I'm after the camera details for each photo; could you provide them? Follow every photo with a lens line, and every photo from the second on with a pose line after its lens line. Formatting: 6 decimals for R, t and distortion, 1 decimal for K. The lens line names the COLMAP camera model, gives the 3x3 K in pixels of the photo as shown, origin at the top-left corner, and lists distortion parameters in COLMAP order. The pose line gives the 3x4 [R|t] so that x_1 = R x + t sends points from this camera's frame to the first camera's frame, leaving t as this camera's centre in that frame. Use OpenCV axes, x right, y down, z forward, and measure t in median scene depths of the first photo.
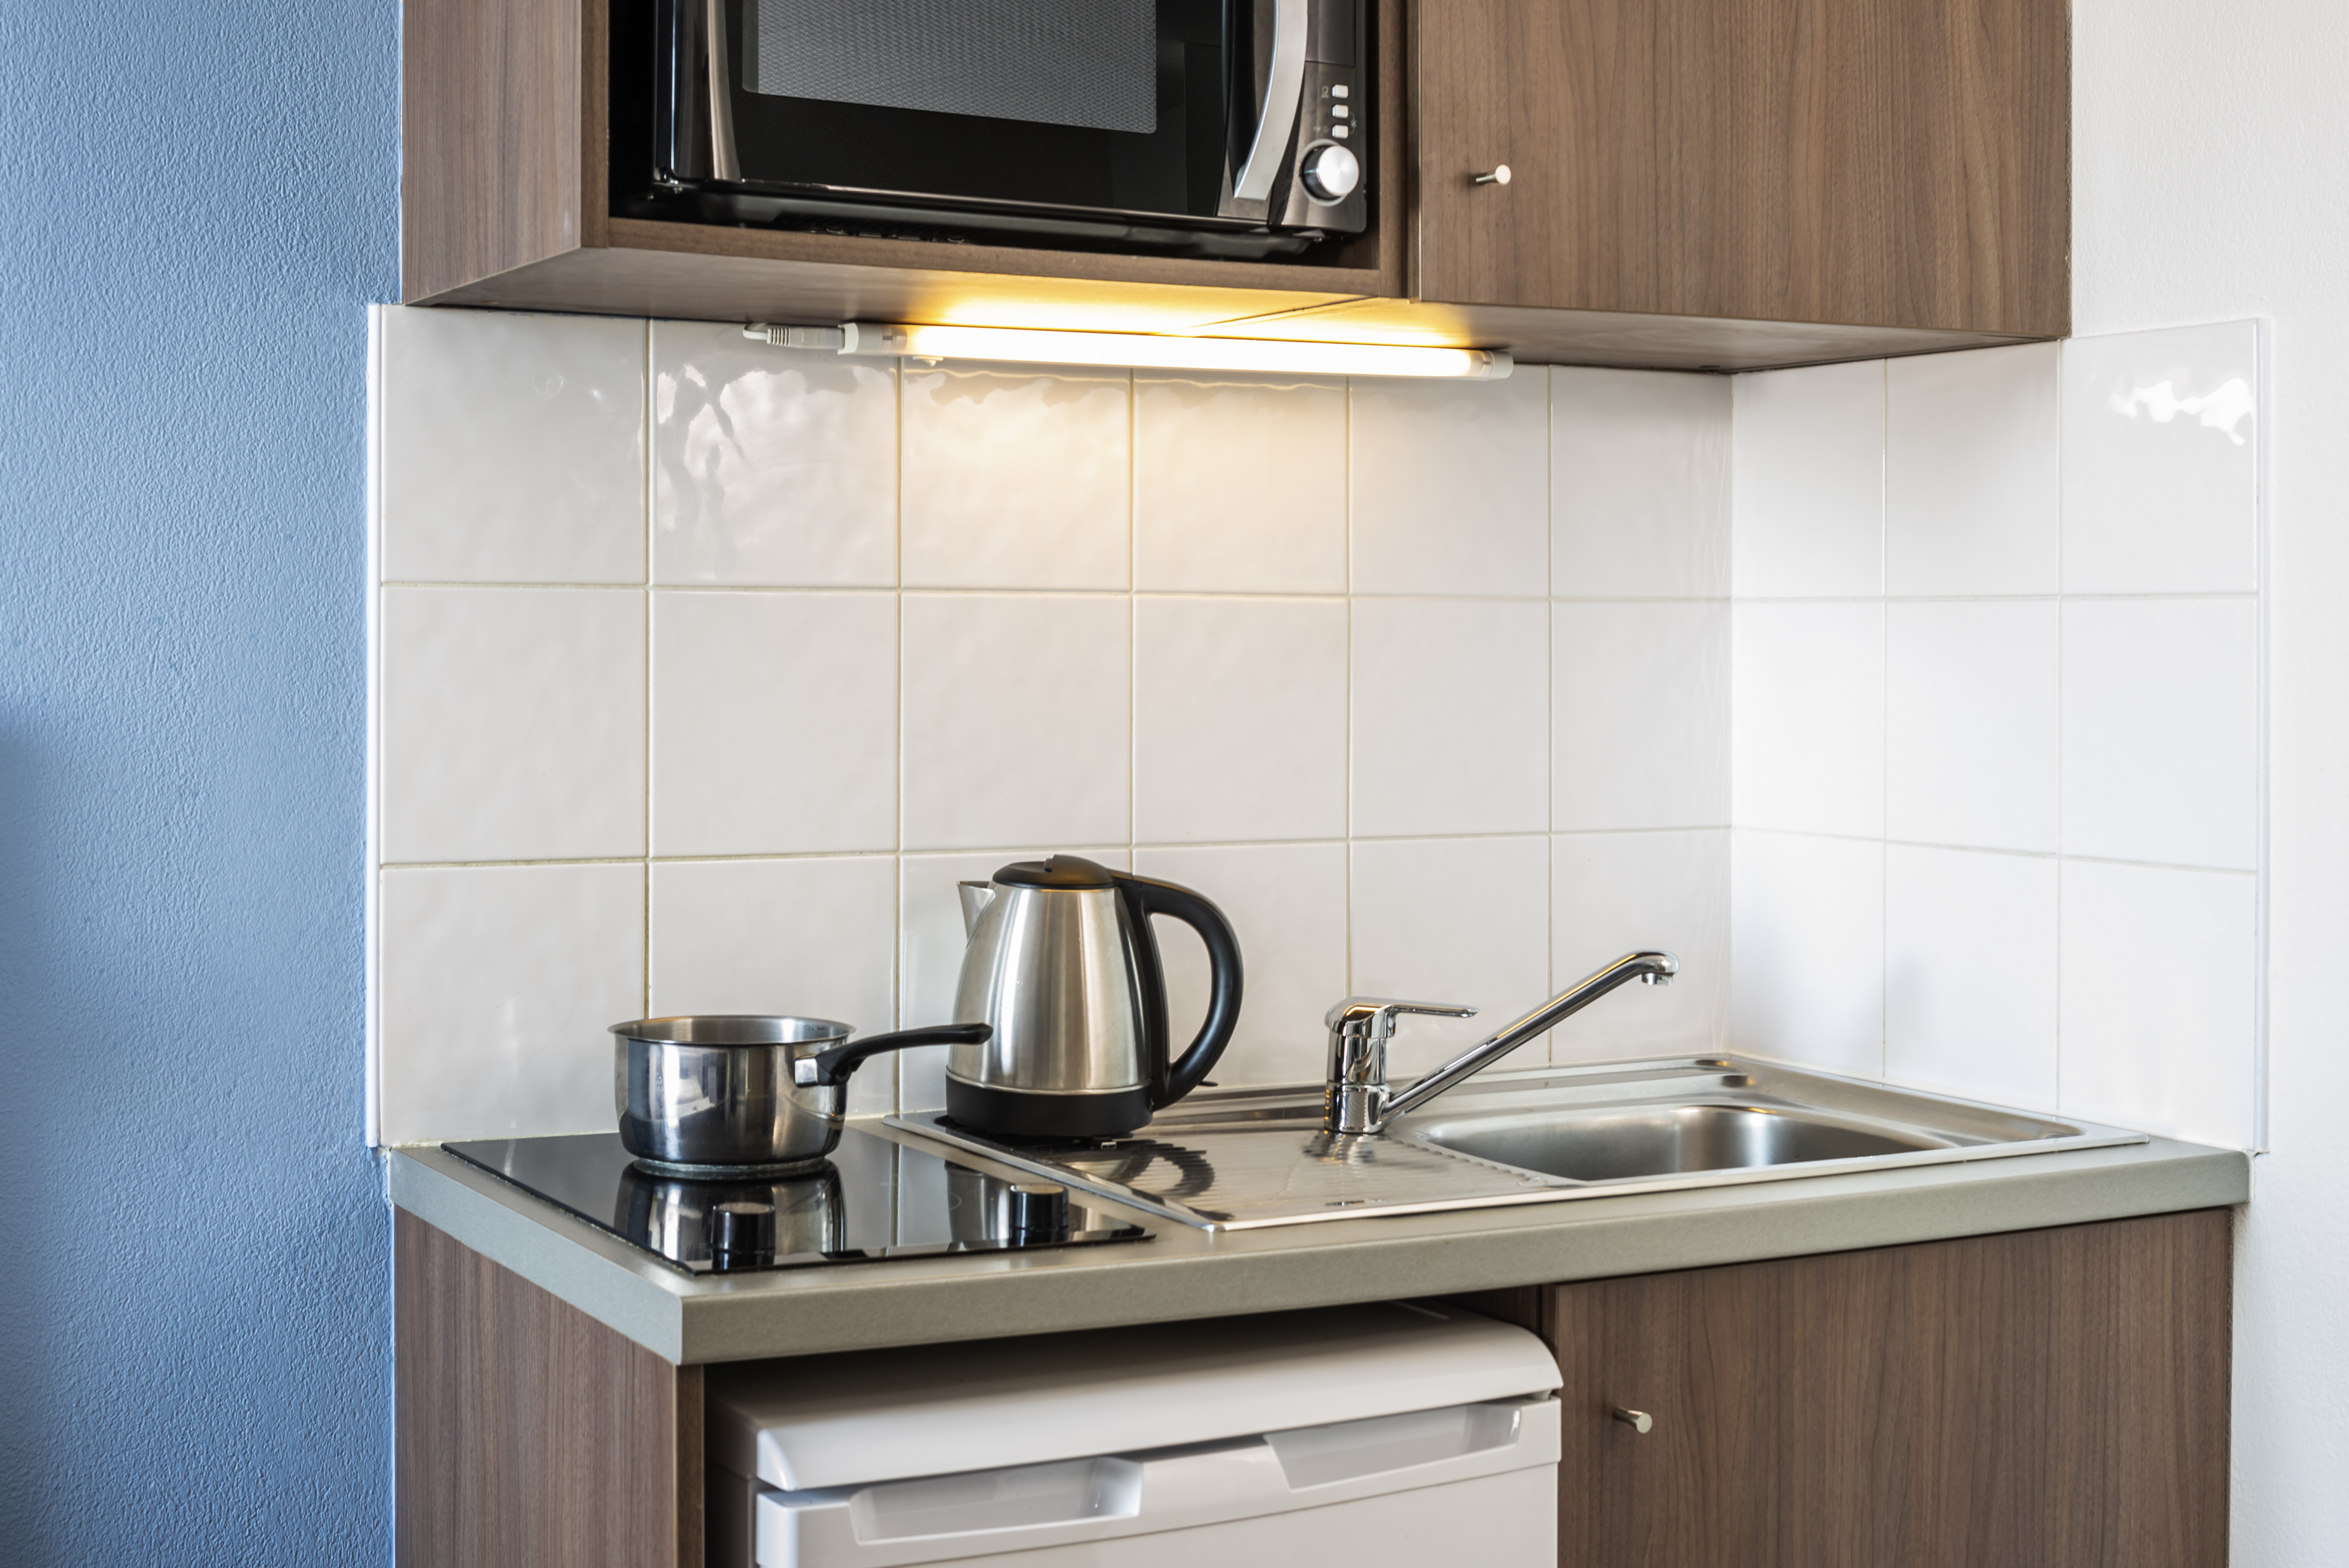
lens RADIAL K [[3120.7, 0, 1167.3], [0, 3120.7, 772.3], [0, 0, 1]] dist [0.045028, 0.000000]
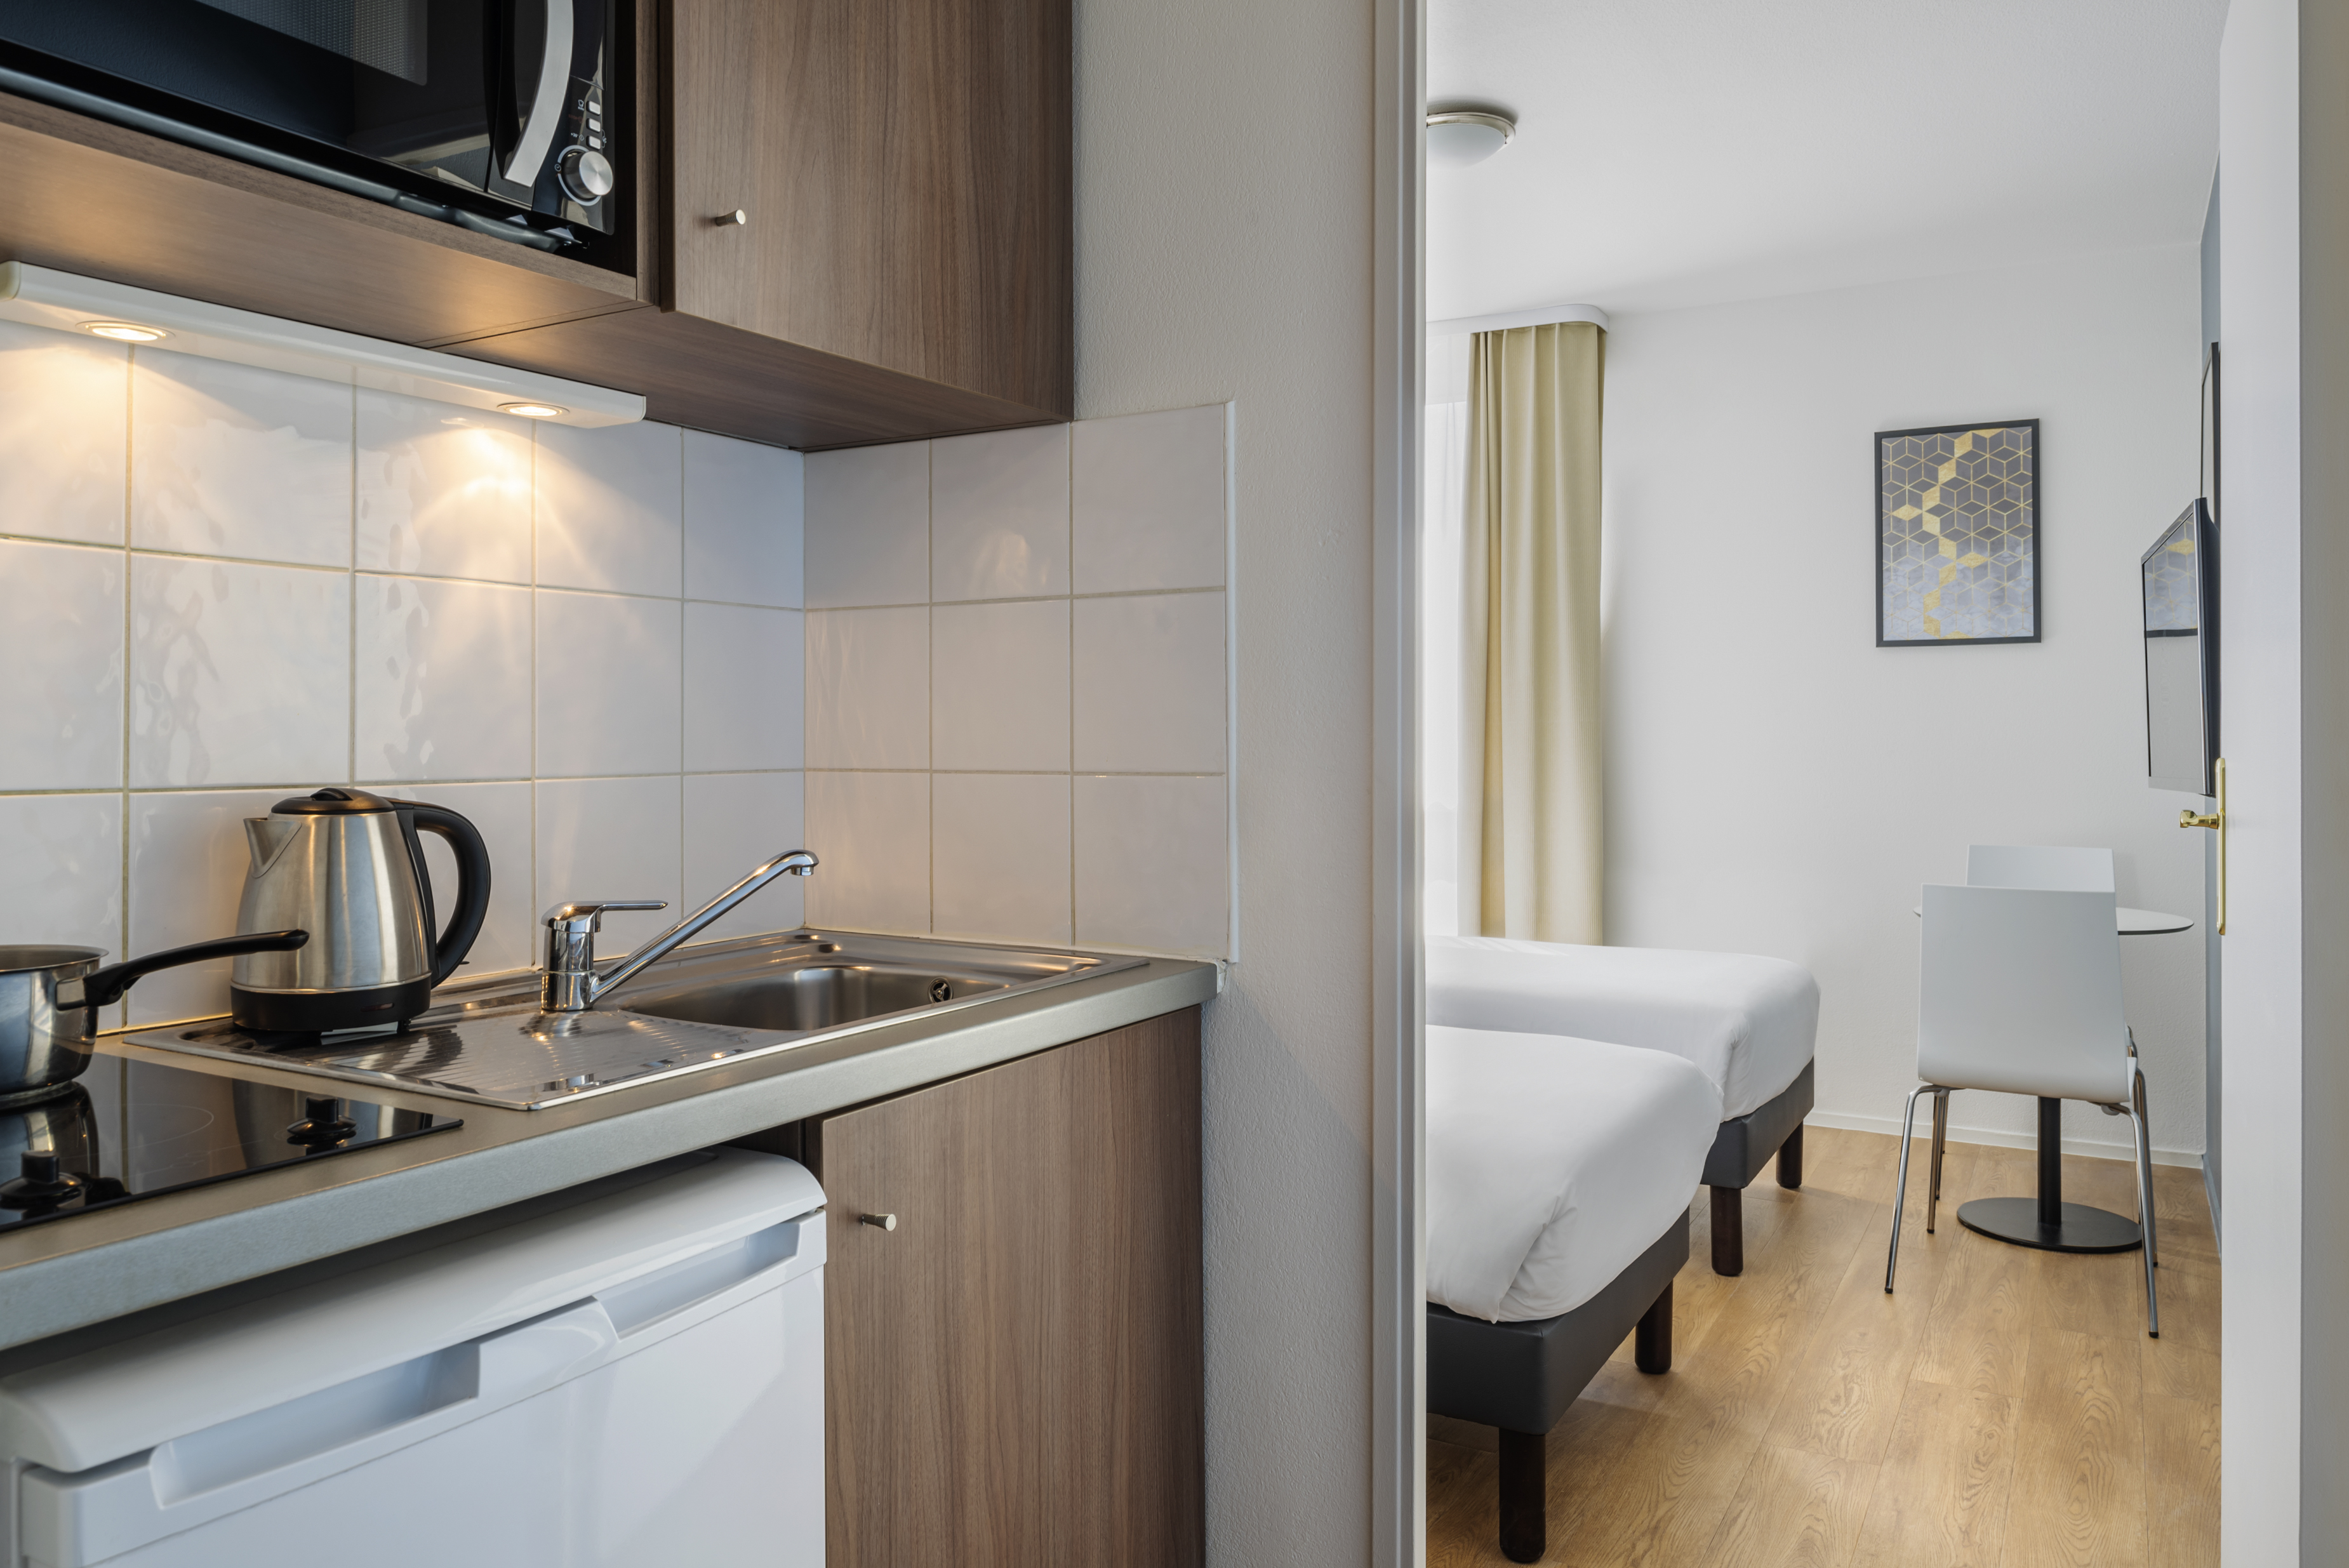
lens RADIAL K [[1583.2, 0, 1063.1], [0, 1583.2, 782.3], [0, 0, 1]] dist [-0.018376, 0.005675]
pose [[0.866200, -0.021922, 0.499216, -0.090007], [0.031236, 0.999459, -0.010308, 0.042795], [-0.498720, 0.024522, 0.866416, 0.405725]]
